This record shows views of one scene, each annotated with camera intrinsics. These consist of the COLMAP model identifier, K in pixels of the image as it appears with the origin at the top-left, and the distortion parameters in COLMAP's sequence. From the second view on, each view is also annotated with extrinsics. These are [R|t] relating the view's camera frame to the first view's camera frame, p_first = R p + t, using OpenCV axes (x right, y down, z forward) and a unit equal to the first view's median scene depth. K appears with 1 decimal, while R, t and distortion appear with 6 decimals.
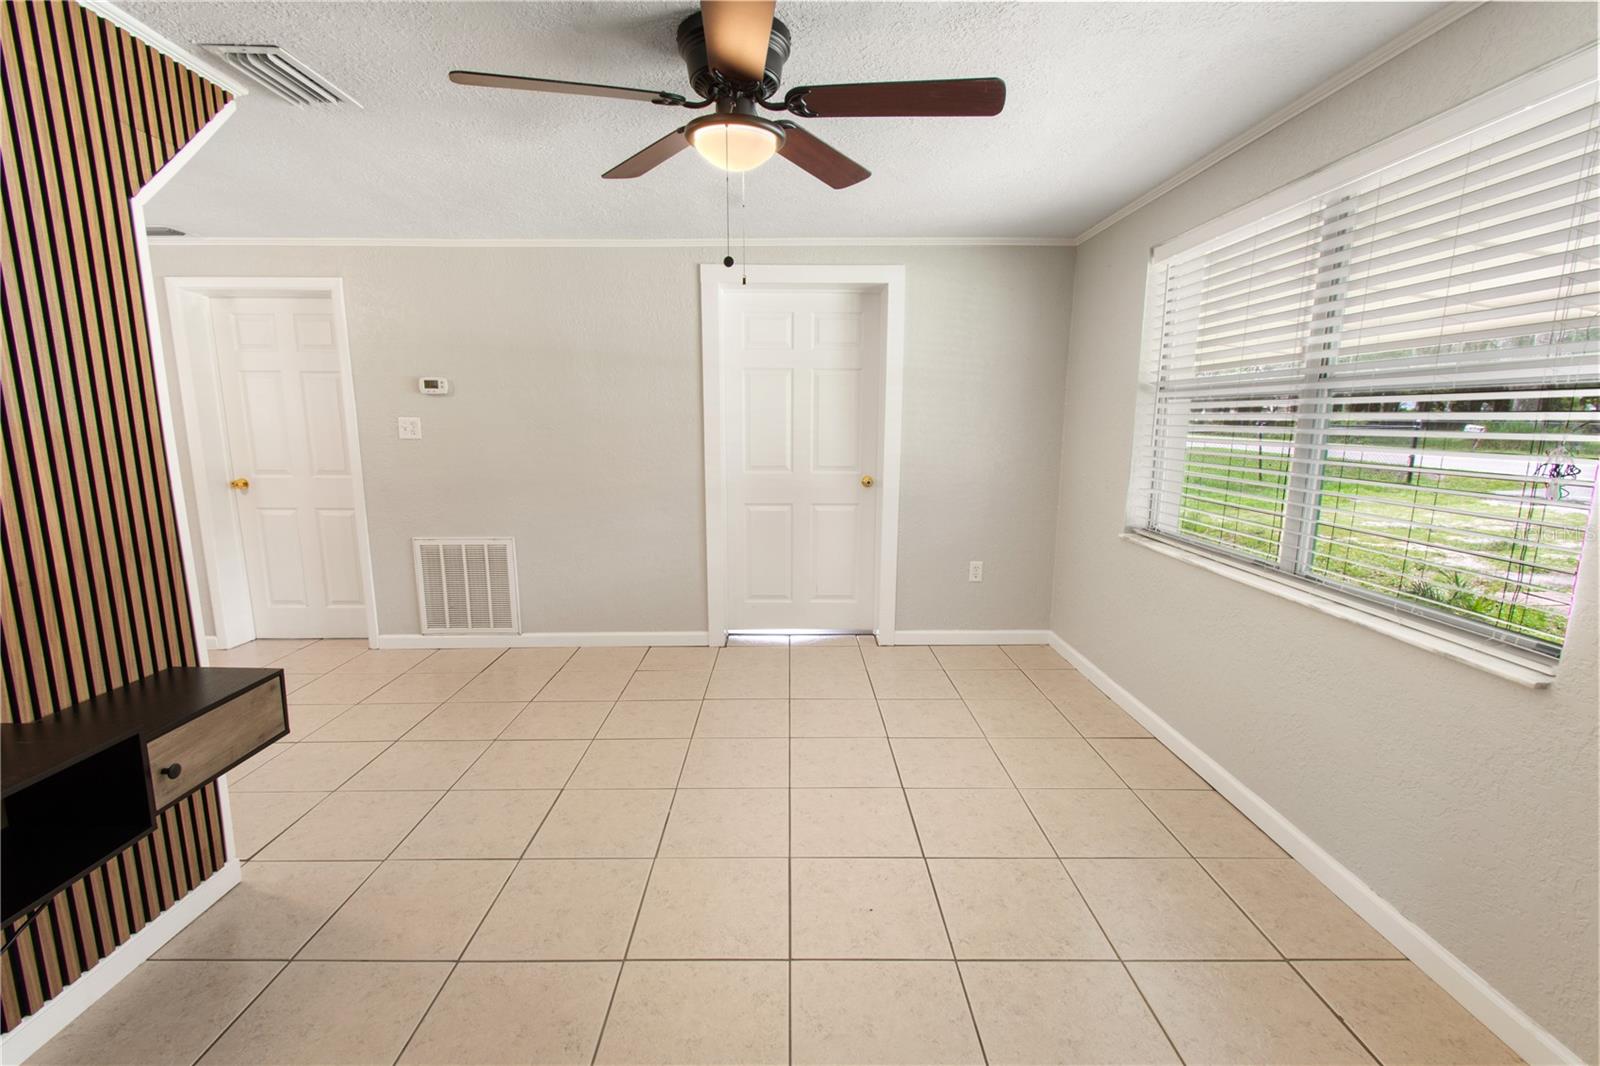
lens RADIAL K [[708.6, 0, 790.1], [0, 708.6, 543.2], [0, 0, 1]] dist [0.004576, -0.001308]
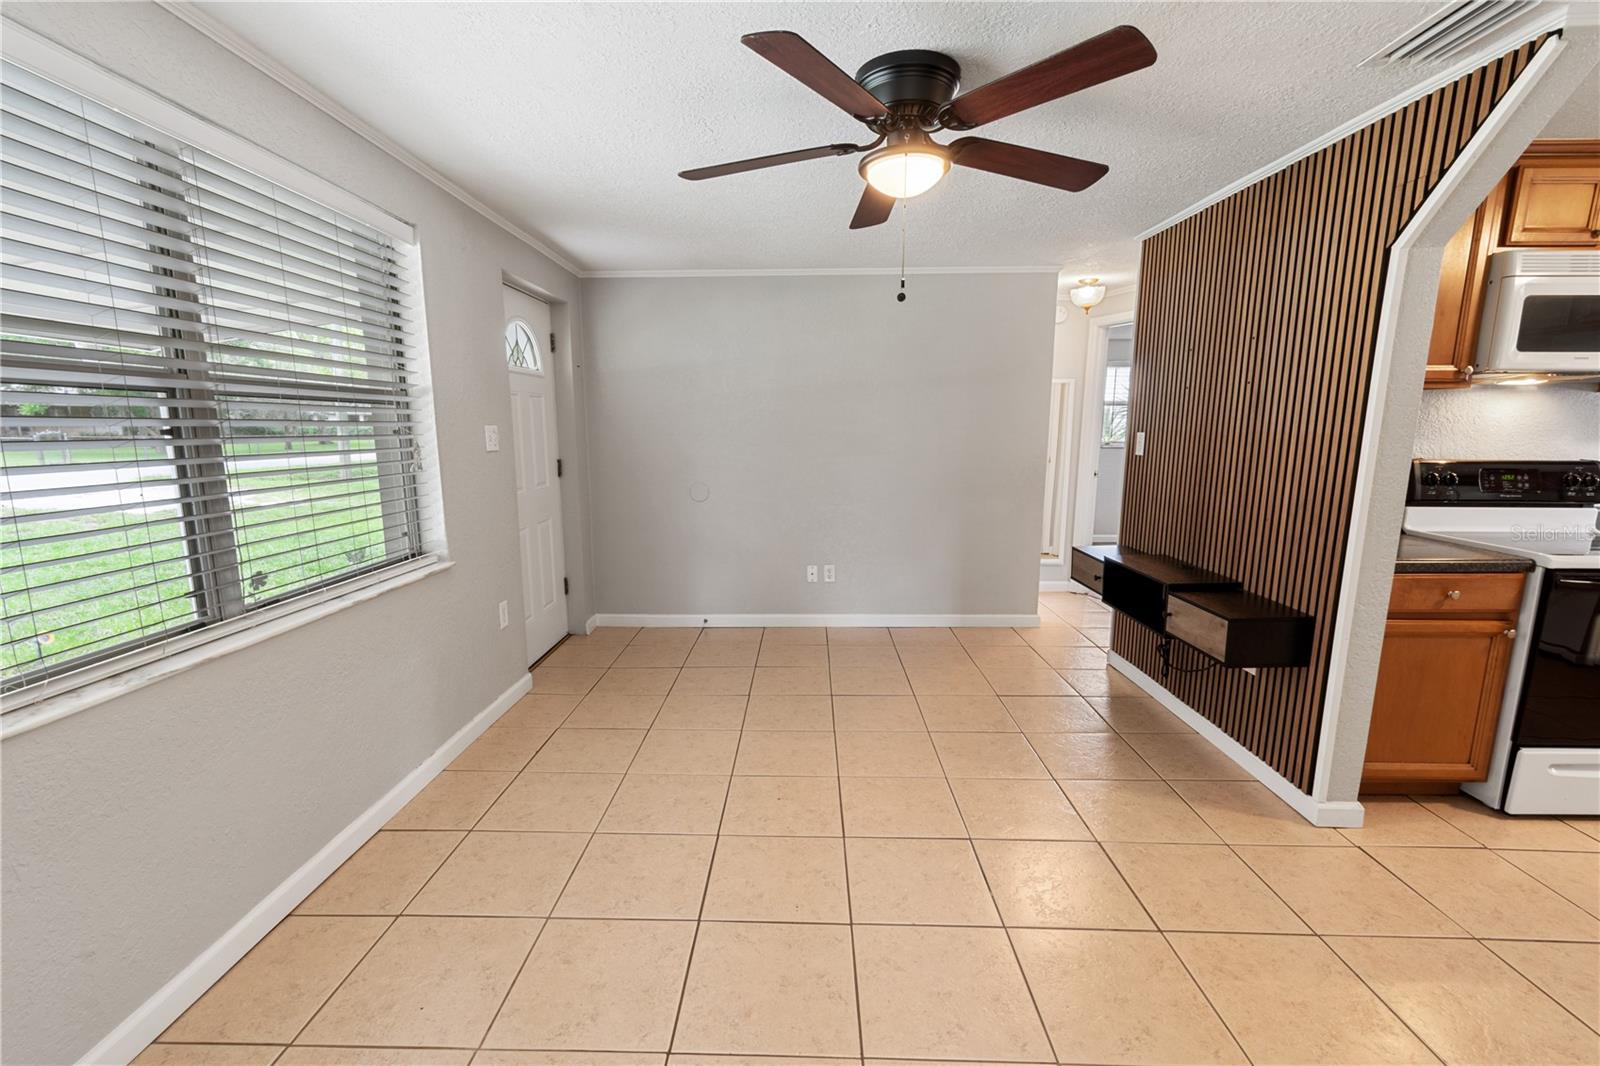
lens RADIAL K [[708.6, 0, 794.2], [0, 708.6, 541.1], [0, 0, 1]] dist [0.004576, -0.001308]
pose [[-0.999828, -0.006498, 0.017365, 0.031098], [-0.000359, 0.943184, 0.332270, -0.179133], [-0.018538, 0.332207, -0.943024, 1.000879]]
